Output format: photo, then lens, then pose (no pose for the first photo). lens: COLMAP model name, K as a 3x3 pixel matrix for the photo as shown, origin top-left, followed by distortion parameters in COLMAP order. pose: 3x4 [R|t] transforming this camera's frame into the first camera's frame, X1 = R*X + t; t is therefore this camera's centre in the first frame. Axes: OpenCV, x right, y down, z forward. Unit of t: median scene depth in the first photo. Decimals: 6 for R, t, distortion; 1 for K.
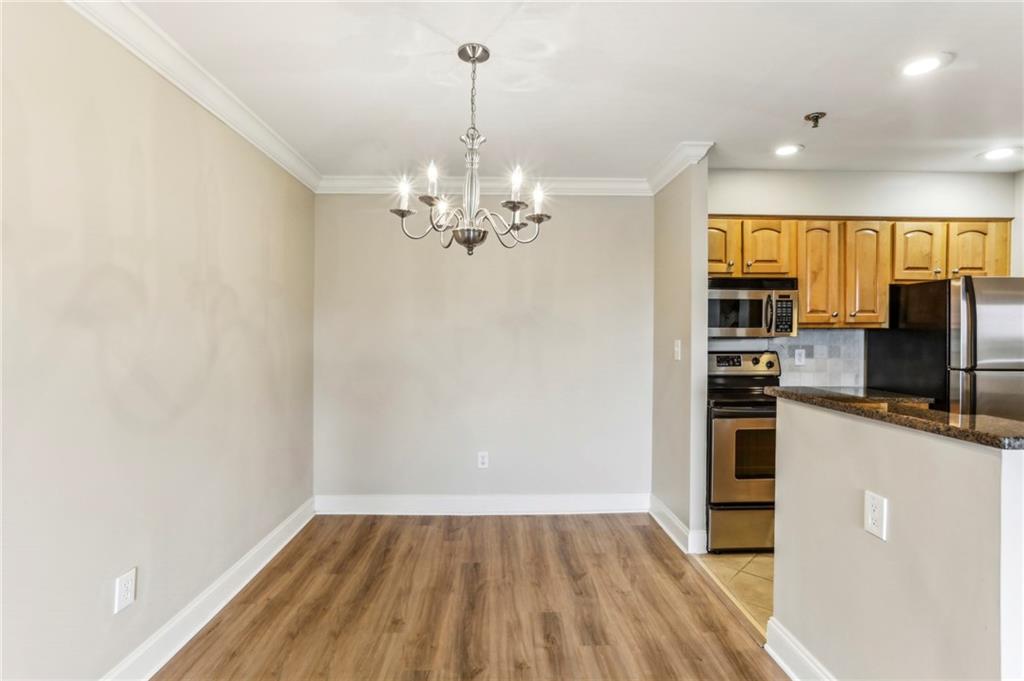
lens RADIAL K [[508.7, 0, 512.2], [0, 508.7, 333.9], [0, 0, 1]] dist [-0.032690, 0.019052]
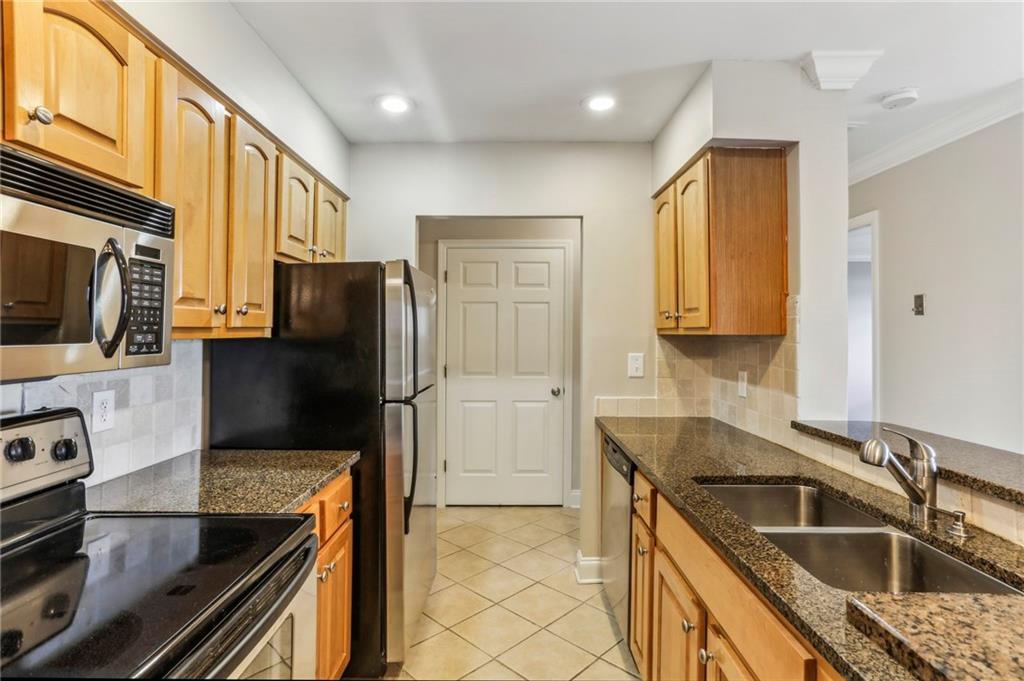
lens RADIAL K [[508.7, 0, 511.6], [0, 508.7, 332.8], [0, 0, 1]] dist [-0.032690, 0.019052]
pose [[0.043411, -0.001904, 0.999055, 0.202677], [0.002373, 0.999996, 0.001802, -0.017789], [-0.999054, 0.002293, 0.043415, 0.722491]]
